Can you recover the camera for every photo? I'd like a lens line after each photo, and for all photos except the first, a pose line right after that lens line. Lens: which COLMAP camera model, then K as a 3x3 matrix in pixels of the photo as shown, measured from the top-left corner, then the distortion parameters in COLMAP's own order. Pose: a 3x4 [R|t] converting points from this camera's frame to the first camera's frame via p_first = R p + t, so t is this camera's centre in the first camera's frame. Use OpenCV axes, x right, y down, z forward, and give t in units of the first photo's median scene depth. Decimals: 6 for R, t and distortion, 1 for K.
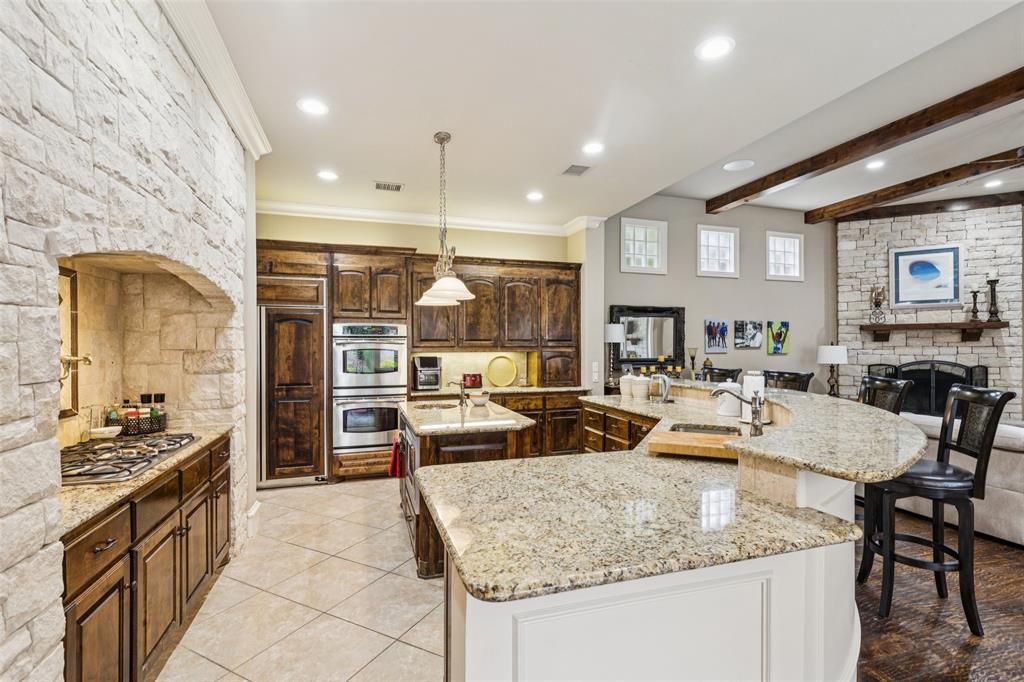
lens RADIAL K [[464.1, 0, 507.5], [0, 464.1, 347.4], [0, 0, 1]] dist [0.001040, 0.000257]
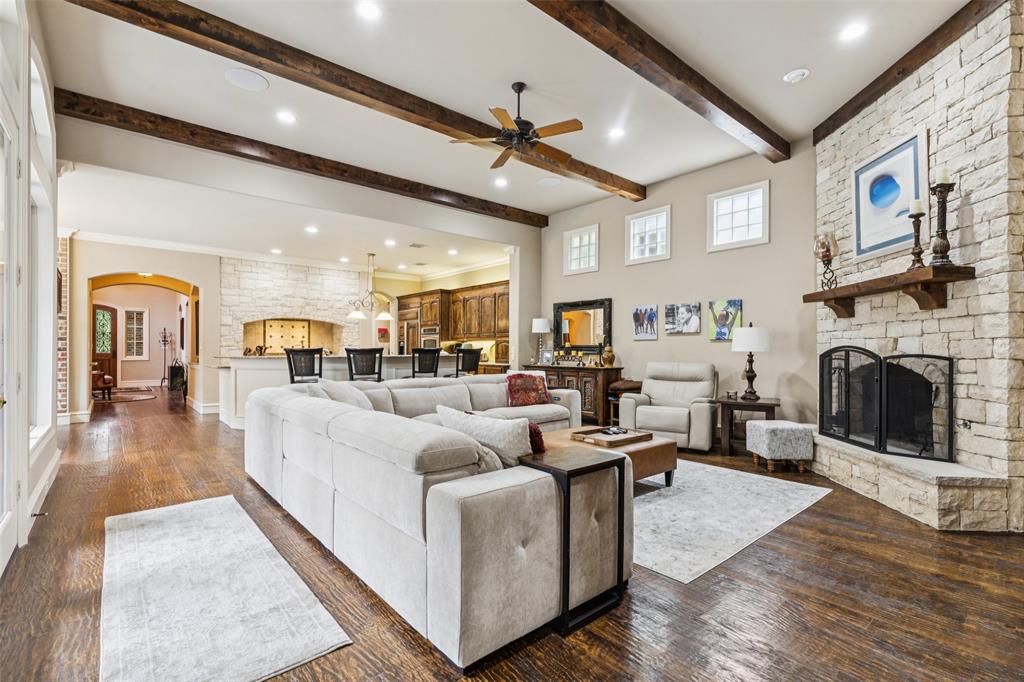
lens RADIAL K [[464.1, 0, 507.7], [0, 464.1, 339.9], [0, 0, 1]] dist [0.001040, 0.000257]
pose [[0.386738, -0.015945, -0.922052, 1.297894], [-0.001704, 0.999836, -0.018005, 0.031556], [0.922188, 0.008535, 0.386647, 0.366419]]
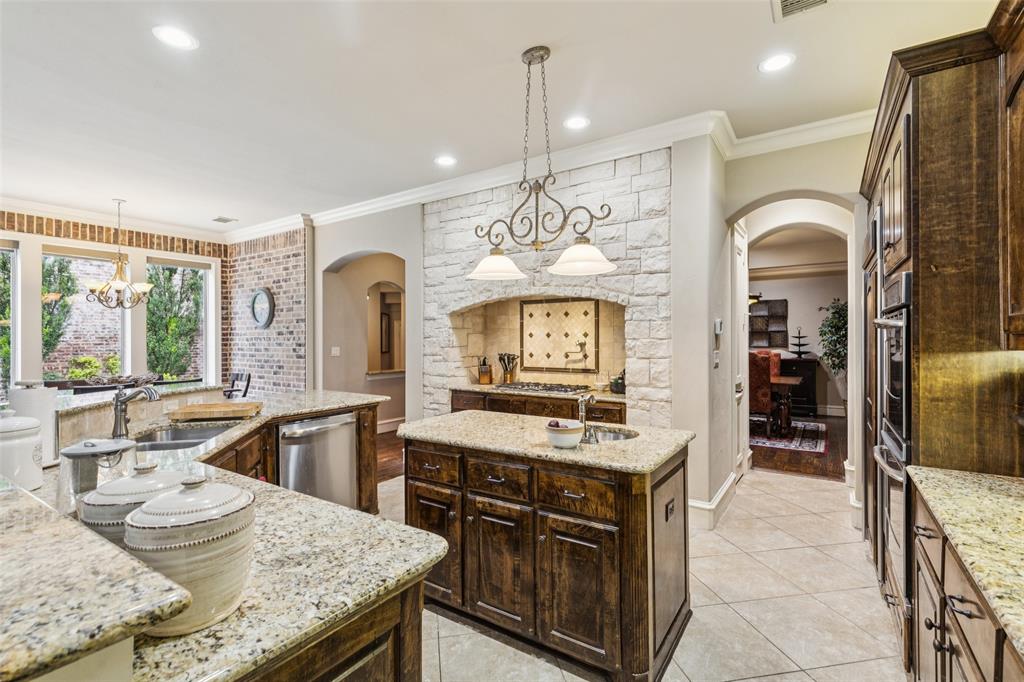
lens RADIAL K [[464.1, 0, 509.1], [0, 464.1, 338.7], [0, 0, 1]] dist [0.001040, 0.000257]
pose [[-0.787523, 0.003750, -0.616274, 0.185276], [0.003751, 0.999992, 0.001292, 0.000978], [0.616274, -0.001295, -0.787531, 0.808151]]
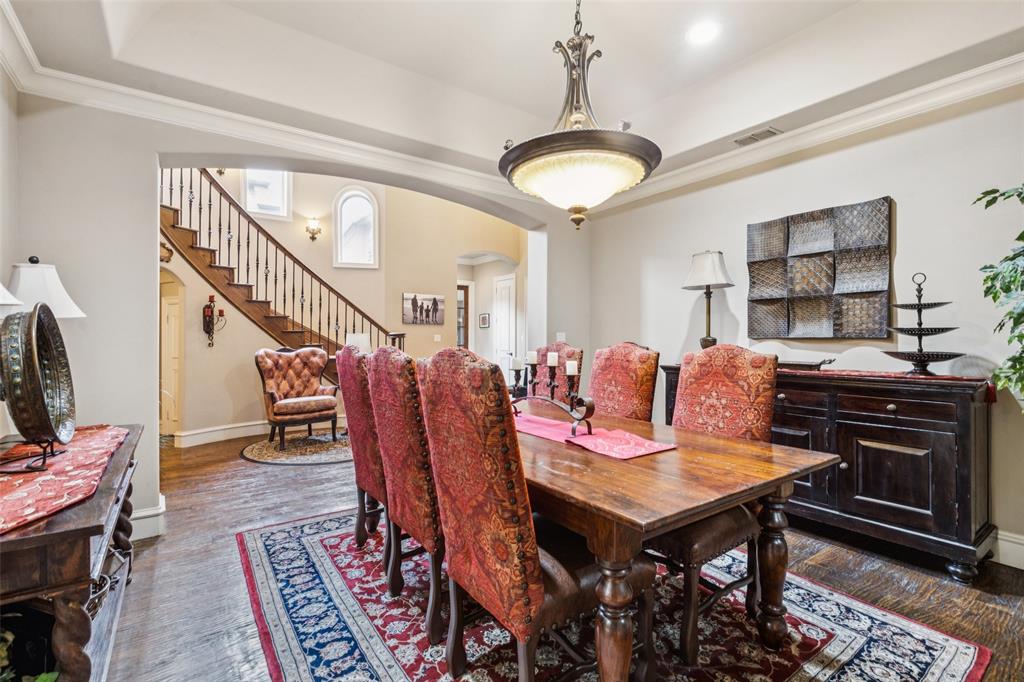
lens RADIAL K [[464.1, 0, 511.8], [0, 464.1, 335.0], [0, 0, 1]] dist [0.001040, 0.000257]
pose [[-0.953664, -0.001154, -0.300873, -0.760588], [-0.000109, 0.999994, -0.003488, 0.026627], [0.300875, -0.003294, -0.953658, 0.570247]]
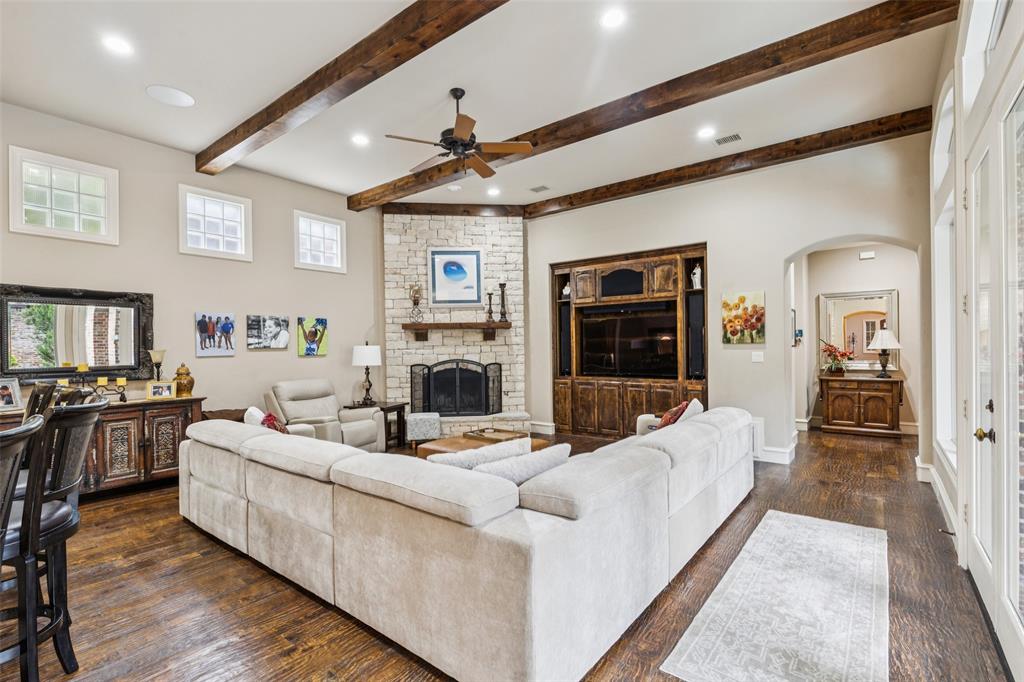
lens RADIAL K [[464.1, 0, 505.8], [0, 464.1, 350.7], [0, 0, 1]] dist [0.001040, 0.000257]
pose [[0.829637, -0.014311, 0.558120, 0.437627], [0.012267, 0.999897, 0.007403, 0.002804], [-0.558168, 0.000705, 0.829728, 0.097996]]
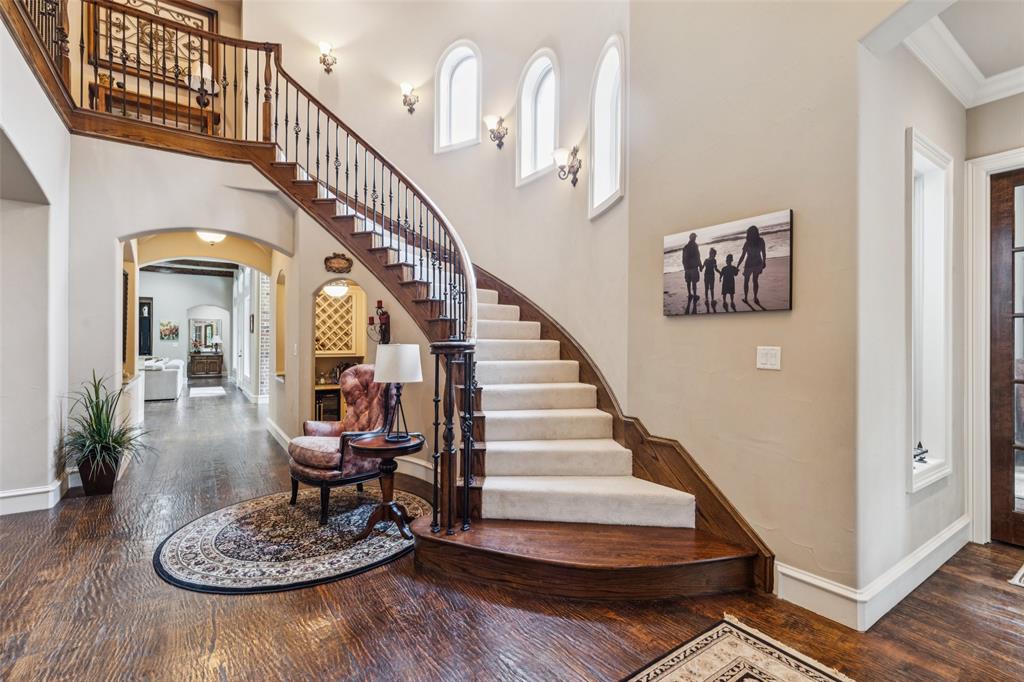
lens RADIAL K [[464.1, 0, 508.1], [0, 464.1, 332.5], [0, 0, 1]] dist [0.001040, 0.000257]
pose [[-0.290155, 0.022386, 0.956718, -1.214072], [0.001514, 0.999736, -0.022934, 0.019381], [-0.956978, -0.005206, -0.290112, -0.314180]]
